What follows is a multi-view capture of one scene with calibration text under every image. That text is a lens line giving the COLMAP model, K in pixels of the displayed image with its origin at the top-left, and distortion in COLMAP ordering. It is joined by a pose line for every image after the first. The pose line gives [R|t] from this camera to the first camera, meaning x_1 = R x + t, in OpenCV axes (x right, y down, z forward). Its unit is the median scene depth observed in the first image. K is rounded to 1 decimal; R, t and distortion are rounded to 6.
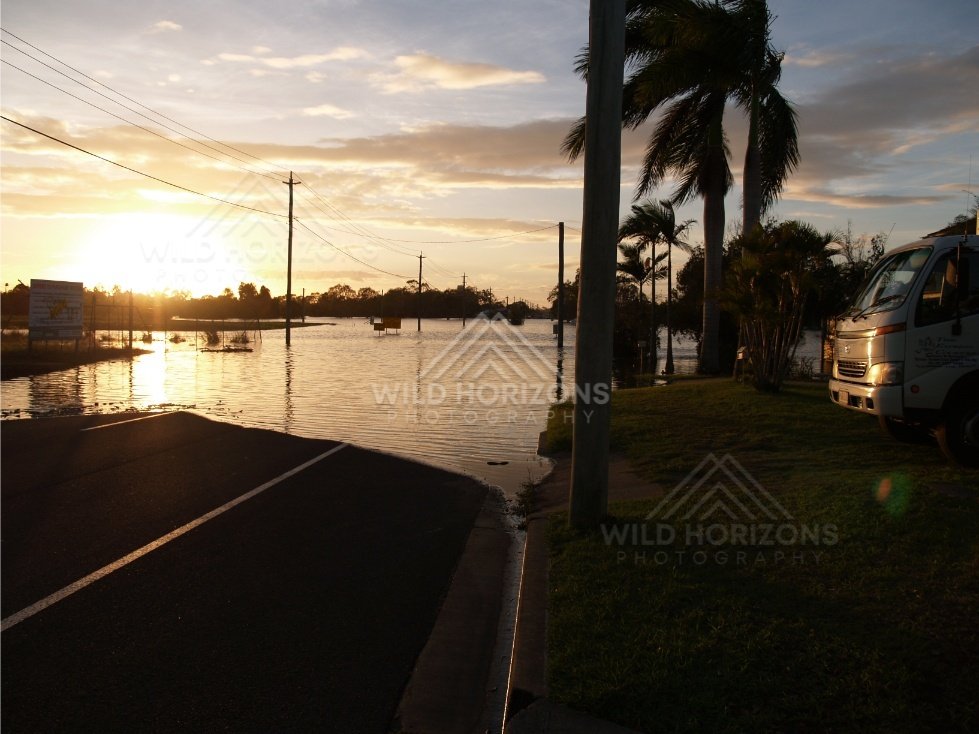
lens RADIAL K [[775.4, 0, 489.5], [0, 775.4, 367.0], [0, 0, 1]] dist [-0.093520, 0.006779]
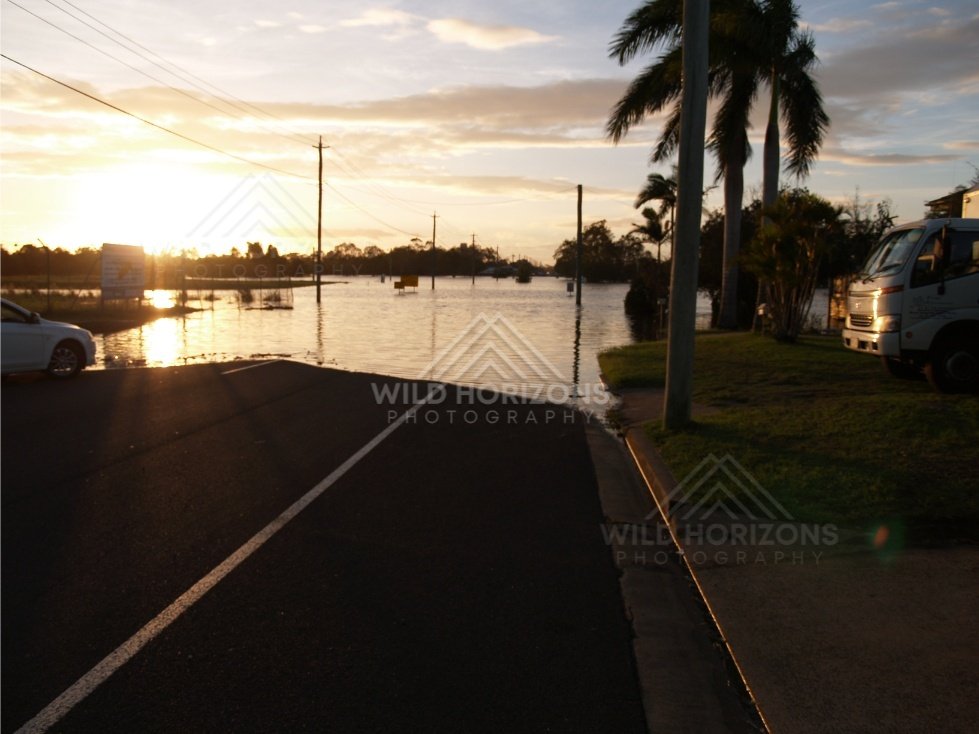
lens RADIAL K [[775.4, 0, 489.5], [0, 775.4, 367.0], [0, 0, 1]] dist [-0.093520, 0.006779]
pose [[0.999995, -0.001252, -0.002914, -0.048106], [0.001408, 0.998531, 0.054160, 0.003468], [0.002842, -0.054164, 0.998528, -0.093236]]
